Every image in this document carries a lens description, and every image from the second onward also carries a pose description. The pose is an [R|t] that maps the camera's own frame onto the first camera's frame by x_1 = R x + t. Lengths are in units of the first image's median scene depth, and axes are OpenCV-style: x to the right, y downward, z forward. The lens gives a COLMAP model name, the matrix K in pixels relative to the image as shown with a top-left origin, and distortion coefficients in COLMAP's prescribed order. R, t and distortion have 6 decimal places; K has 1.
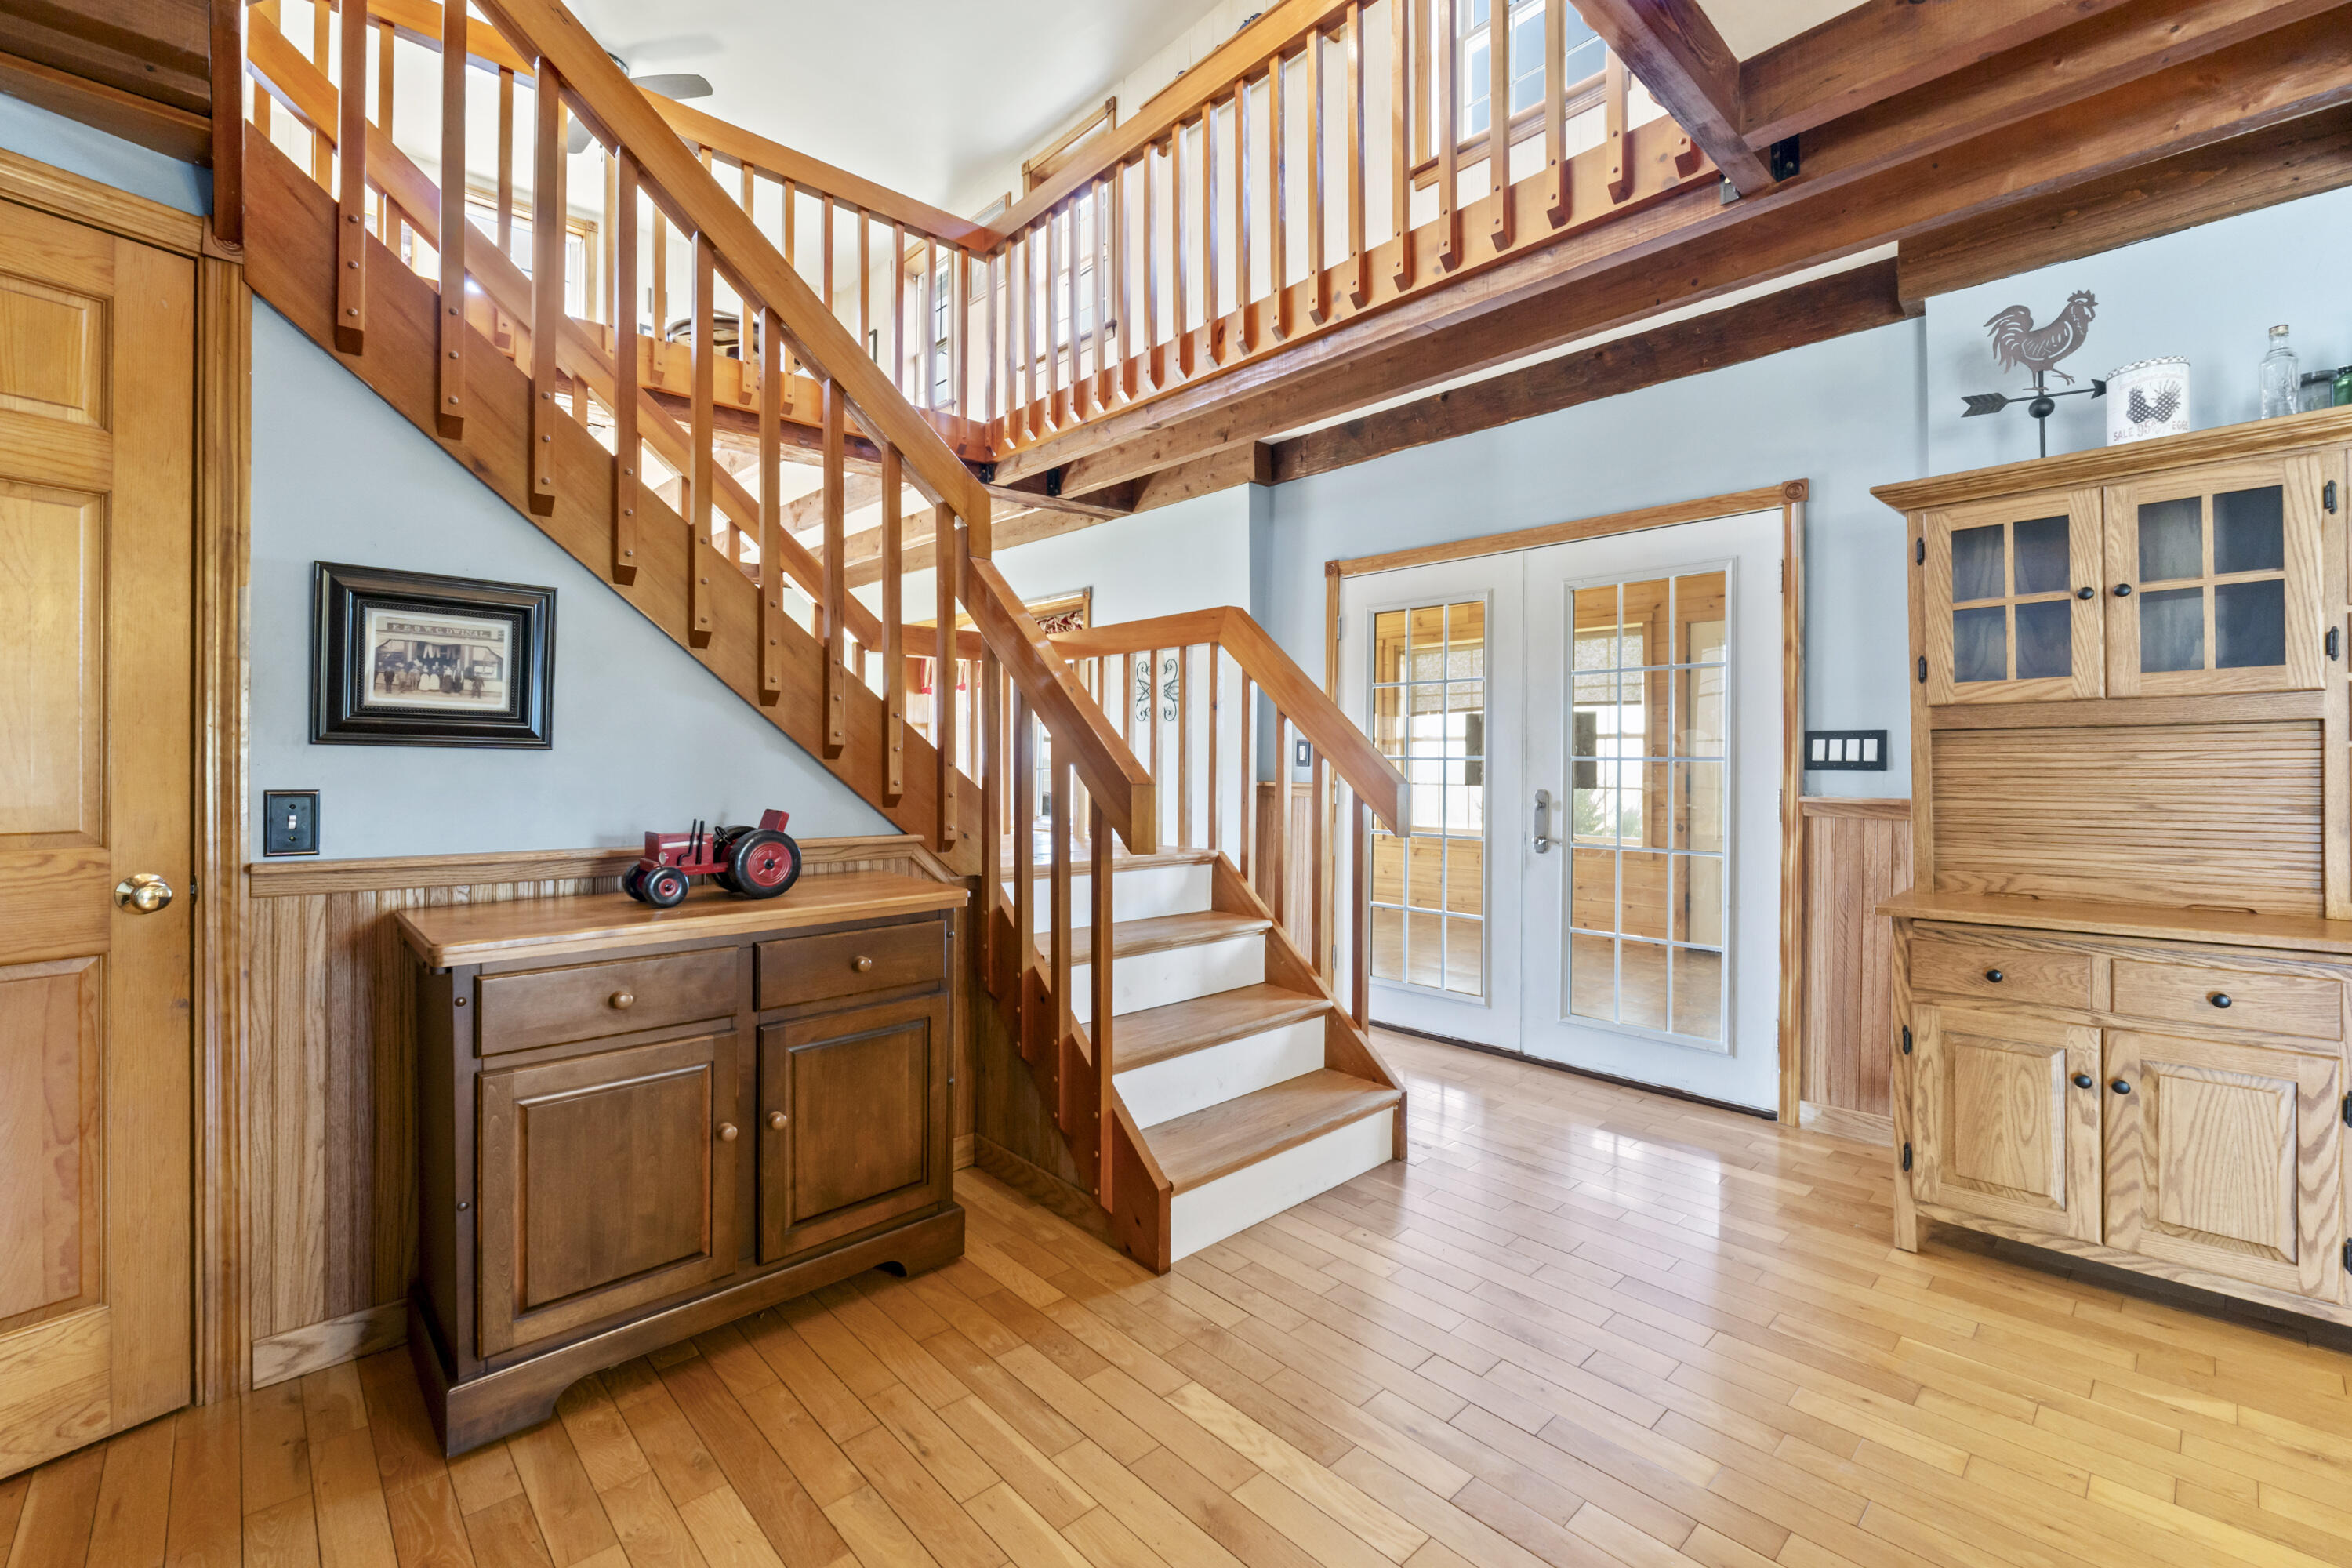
lens RADIAL K [[990.1, 0, 1181.4], [0, 990.1, 775.4], [0, 0, 1]] dist [0.000274, 0.000017]
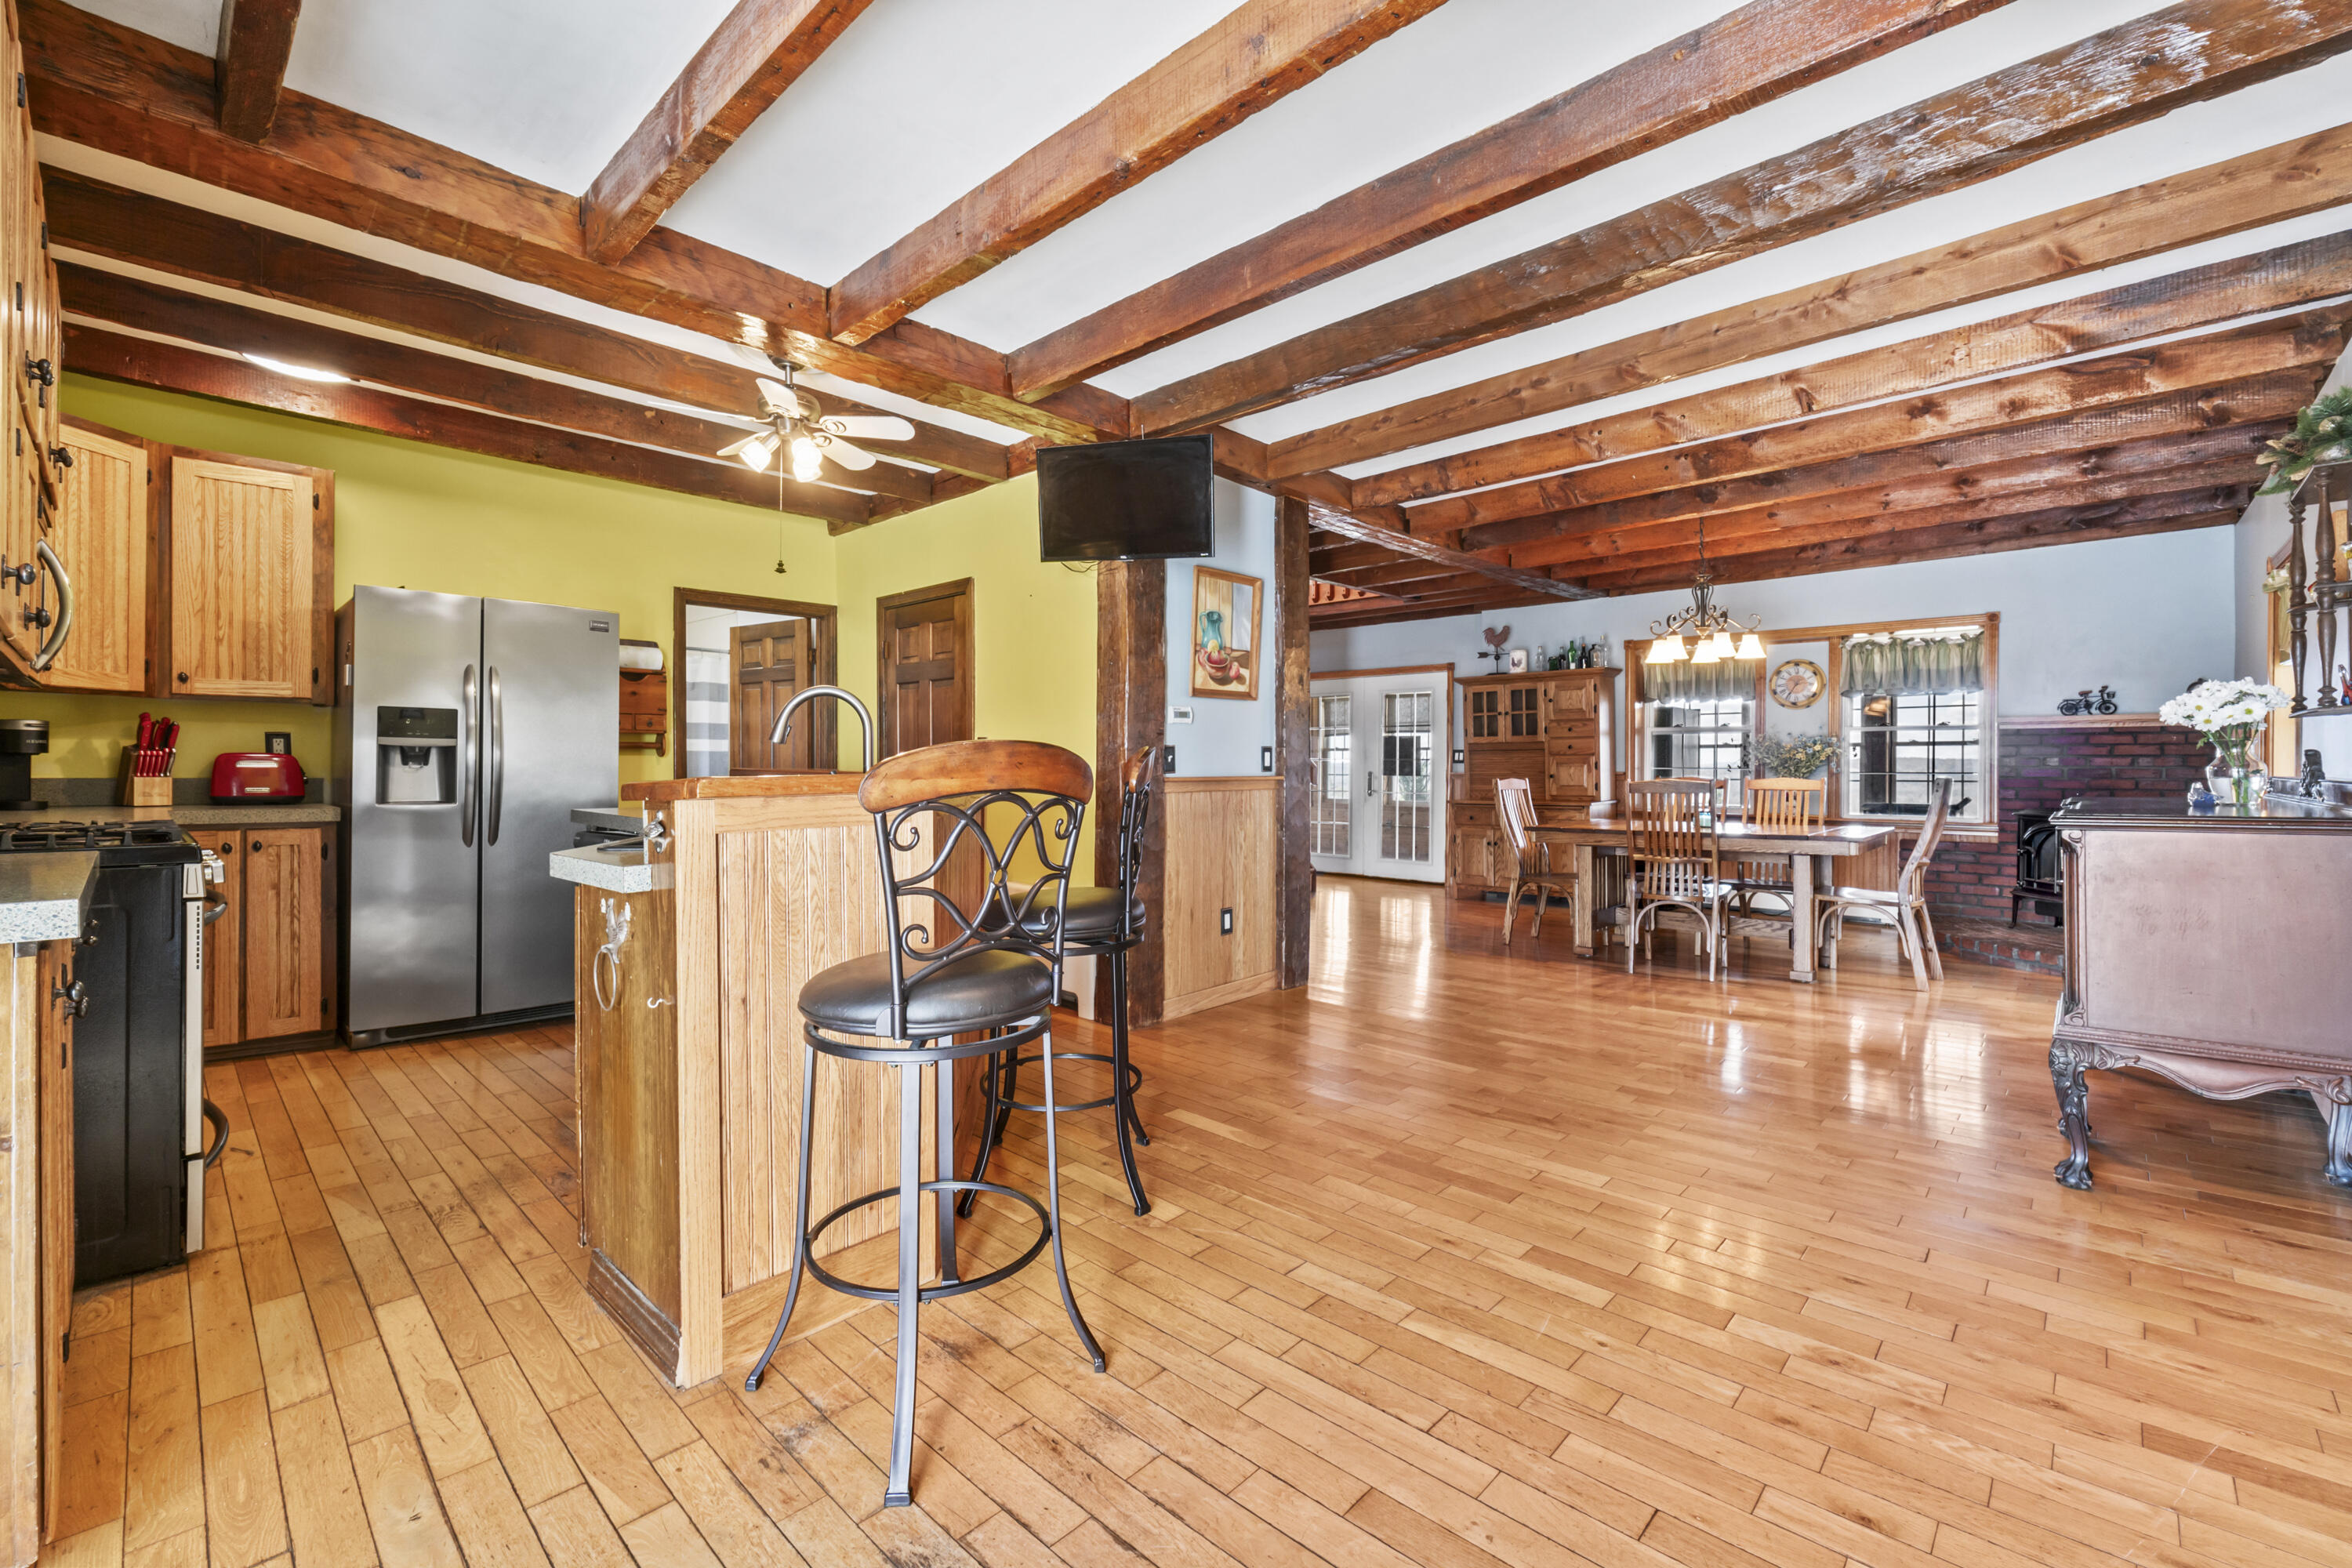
lens RADIAL K [[990.1, 0, 1170.8], [0, 990.1, 774.2], [0, 0, 1]] dist [0.000274, 0.000017]
pose [[0.998834, -0.001655, 0.048248, -0.430318], [0.001744, 0.999997, -0.001804, 0.038264], [-0.048245, 0.001886, 0.998834, -2.381517]]
